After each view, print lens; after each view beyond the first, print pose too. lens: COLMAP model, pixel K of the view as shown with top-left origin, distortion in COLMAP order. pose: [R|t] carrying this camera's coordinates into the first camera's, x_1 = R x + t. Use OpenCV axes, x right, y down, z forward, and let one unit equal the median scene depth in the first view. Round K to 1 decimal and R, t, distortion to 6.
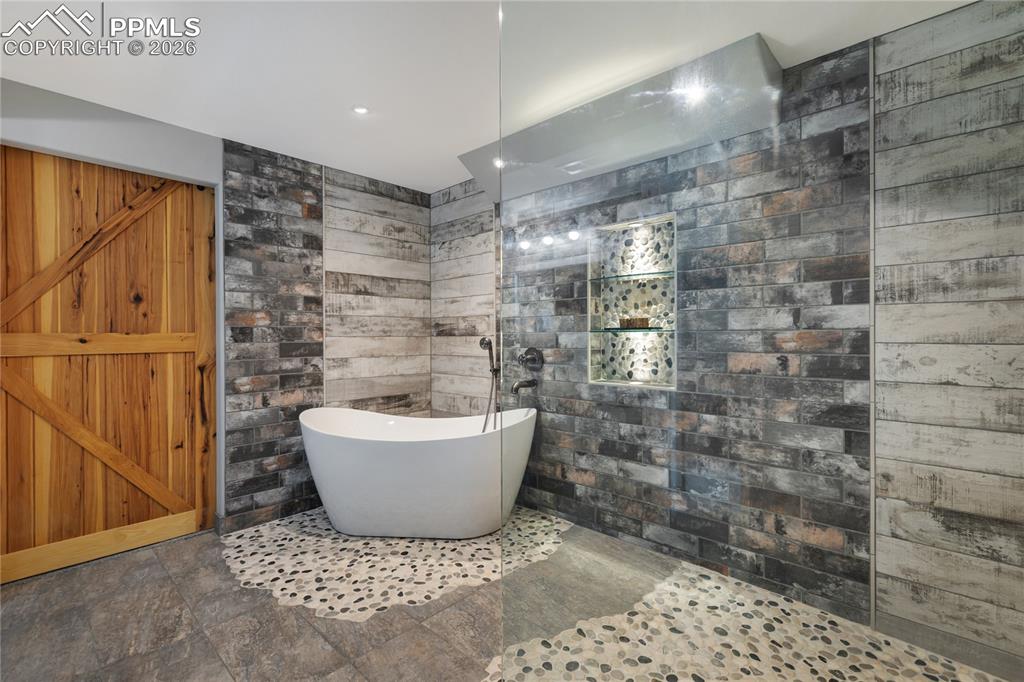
lens RADIAL K [[459.8, 0, 511.8], [0, 459.8, 333.6], [0, 0, 1]] dist [0.001630, 0.001053]
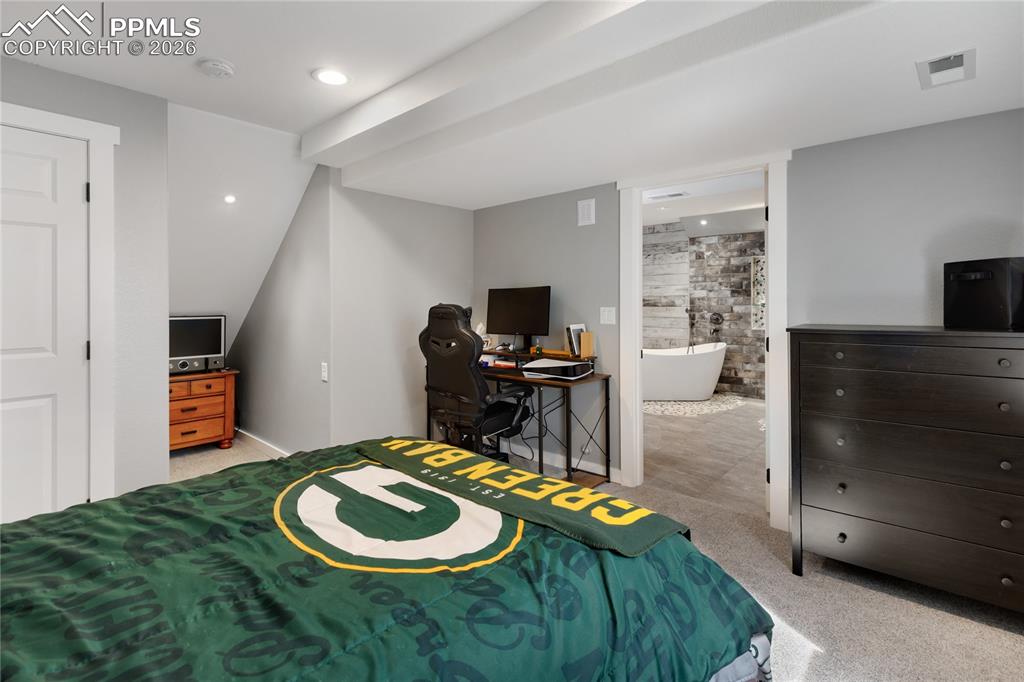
lens RADIAL K [[478.8, 0, 508.7], [0, 478.8, 302.0], [0, 0, 1]] dist [0.001061, 0.000073]
pose [[0.999820, 0.003753, 0.018613, -1.029515], [-0.003770, 0.999993, 0.000850, -0.016683], [-0.018609, -0.000920, 0.999826, -1.225510]]
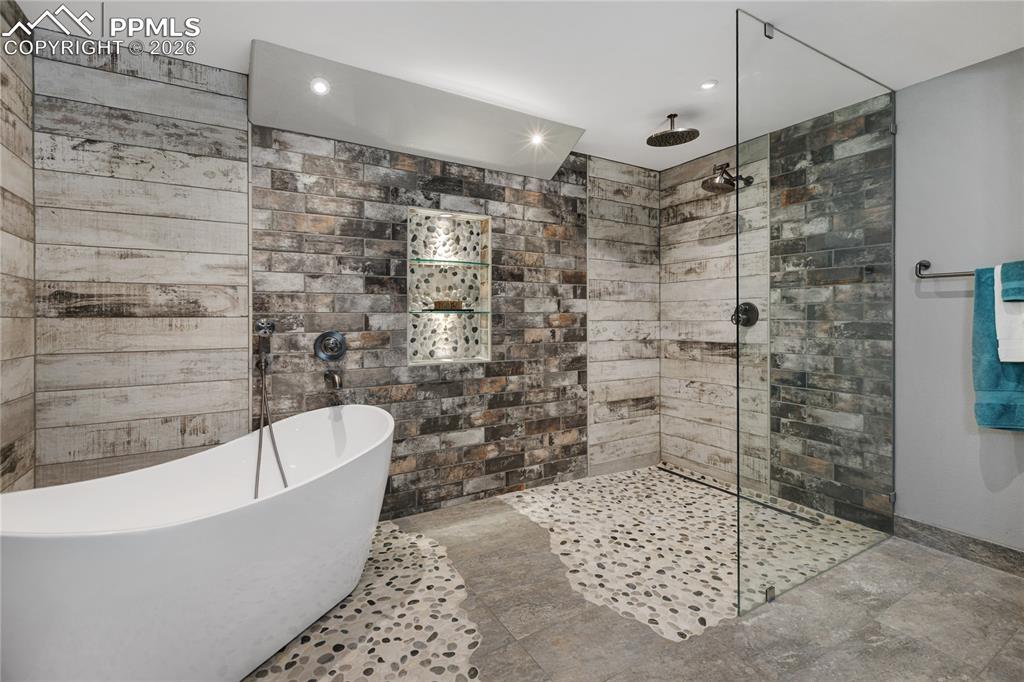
lens RADIAL K [[471.1, 0, 516.4], [0, 471.1, 317.4], [0, 0, 1]] dist [0.003536, 0.000315]
pose [[0.263496, 0.004446, 0.964650, -0.759510], [-0.001001, 0.999990, -0.004336, 0.010558], [-0.964660, 0.000177, 0.263498, 0.539891]]
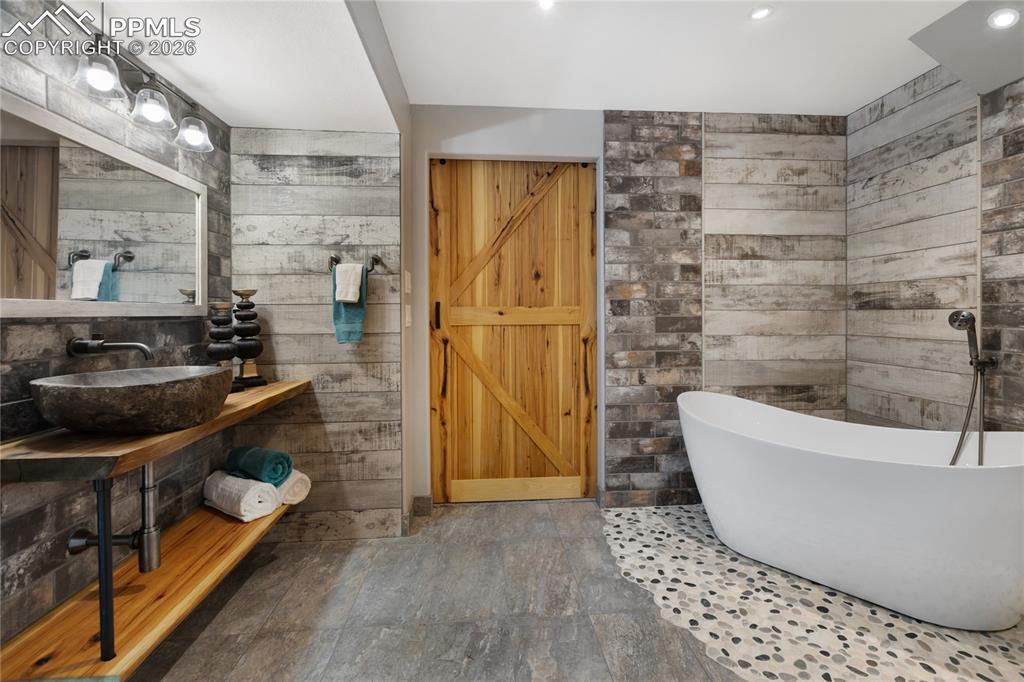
lens RADIAL K [[471.1, 0, 516.4], [0, 471.1, 317.4], [0, 0, 1]] dist [0.003536, 0.000315]
pose [[0.742914, 0.008282, -0.669335, -0.091657], [0.001208, 0.999905, 0.013712, 0.009676], [0.669386, -0.010995, 0.742834, 0.126044]]
